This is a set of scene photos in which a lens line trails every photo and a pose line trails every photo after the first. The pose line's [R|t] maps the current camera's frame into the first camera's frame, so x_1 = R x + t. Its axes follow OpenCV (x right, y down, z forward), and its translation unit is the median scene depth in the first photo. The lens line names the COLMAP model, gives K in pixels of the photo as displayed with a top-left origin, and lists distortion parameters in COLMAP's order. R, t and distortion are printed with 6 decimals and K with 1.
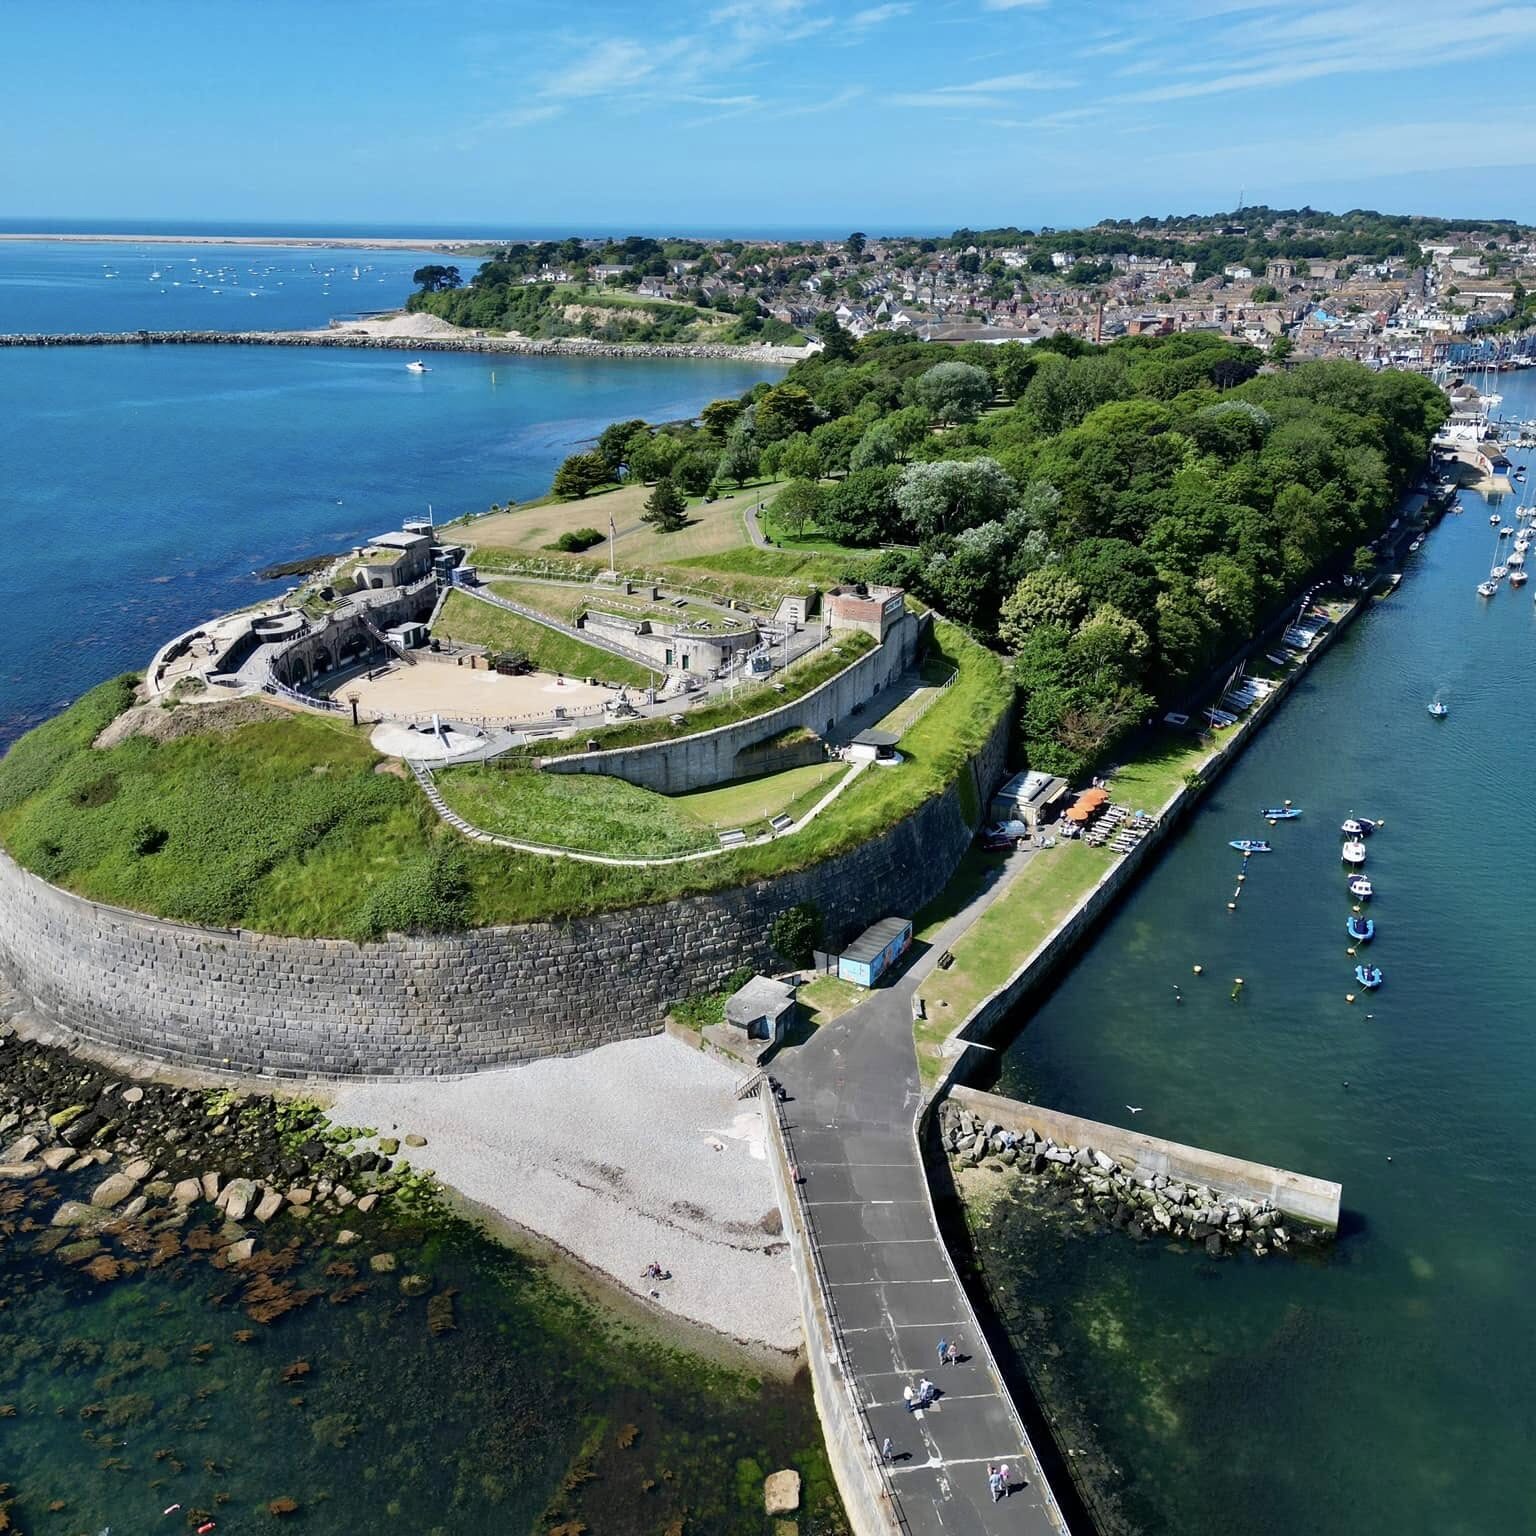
lens RADIAL K [[1398.2, 0, 768.0], [0, 1398.2, 768.0], [0, 0, 1]] dist [0.064588, -0.066177]
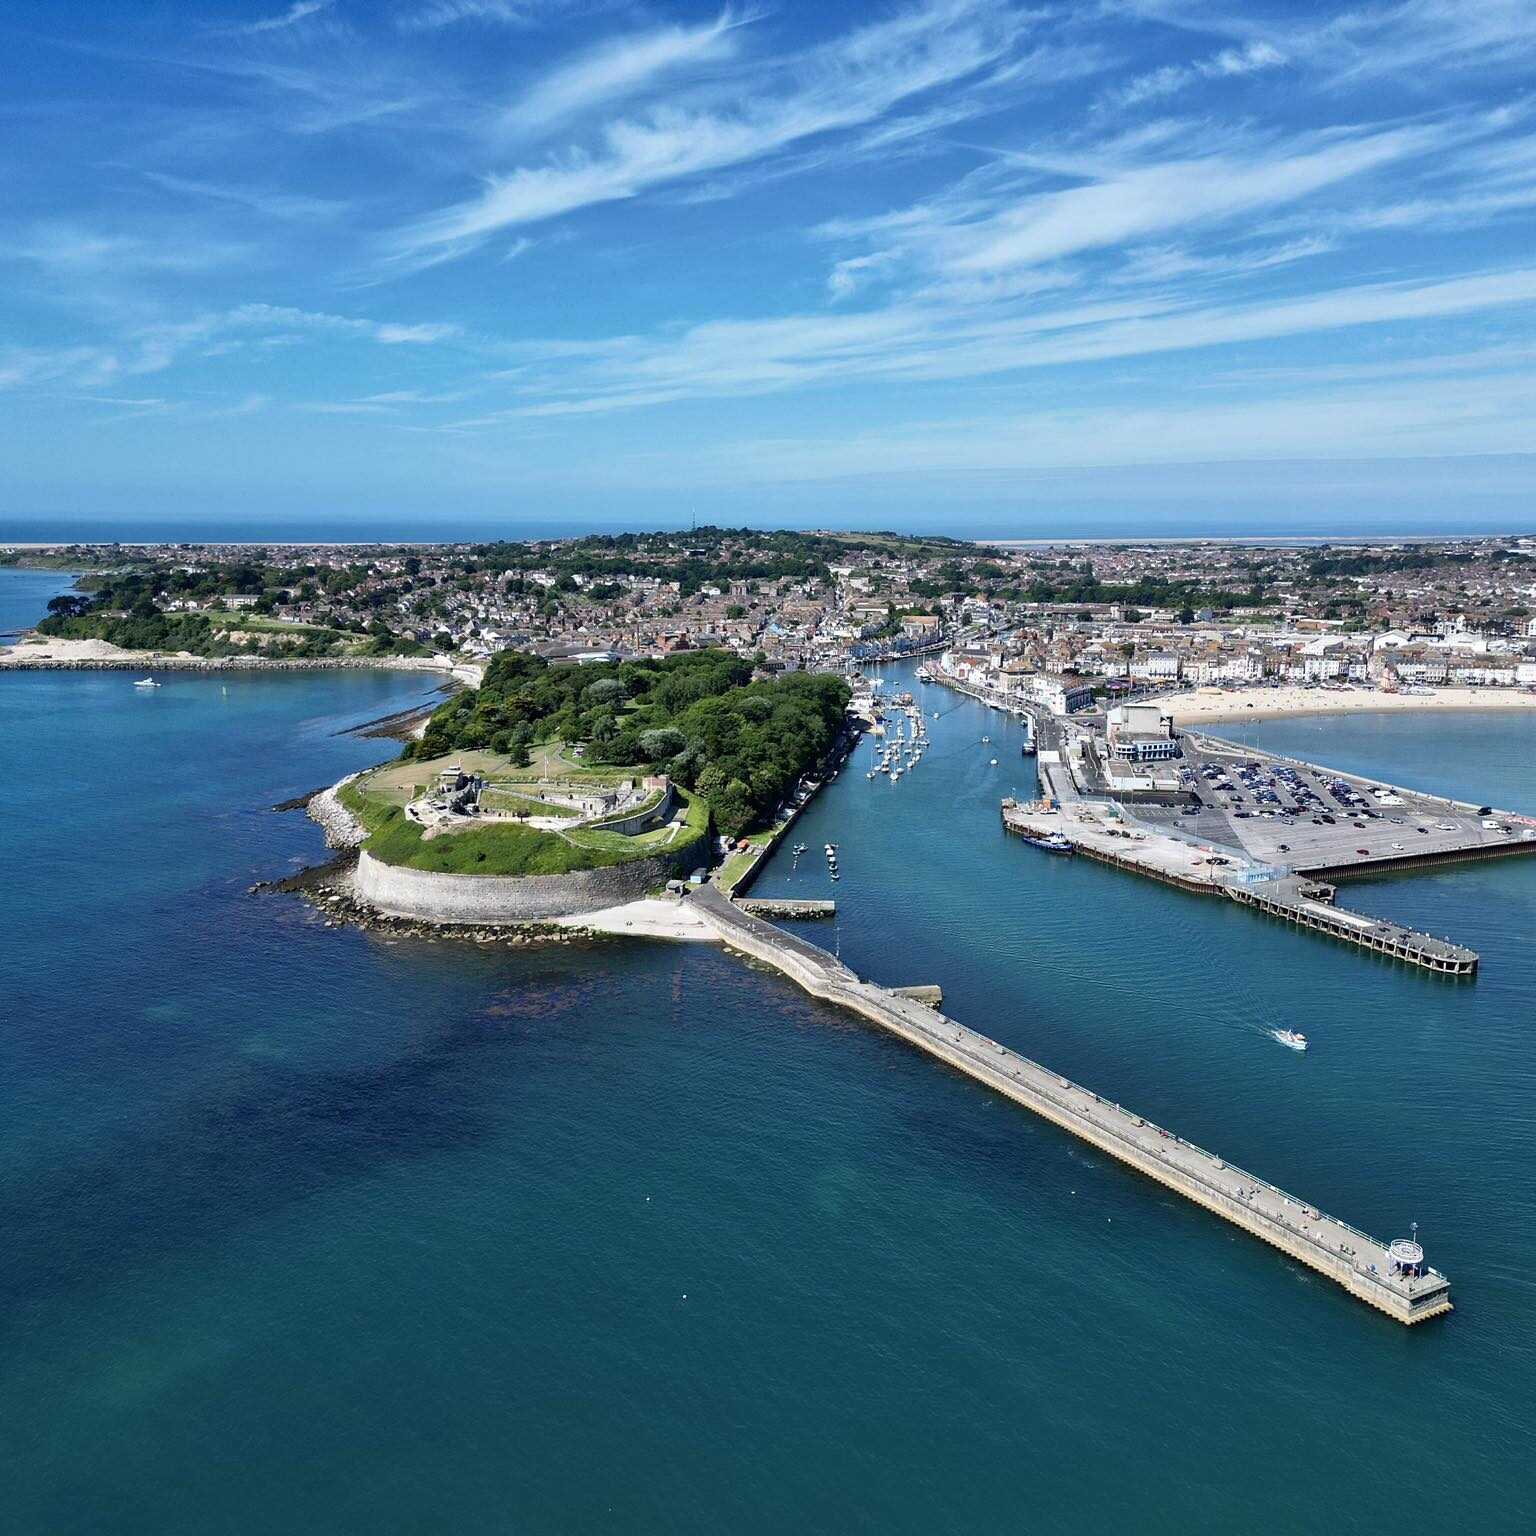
lens RADIAL K [[1831.5, 0, 768.0], [0, 1831.5, 768.0], [0, 0, 1]] dist [-0.025567, -0.048250]
pose [[0.932055, -0.058108, 0.357627, -0.516378], [0.126626, 0.977055, -0.171261, 0.256436], [-0.339470, 0.204909, 0.918026, -1.215822]]
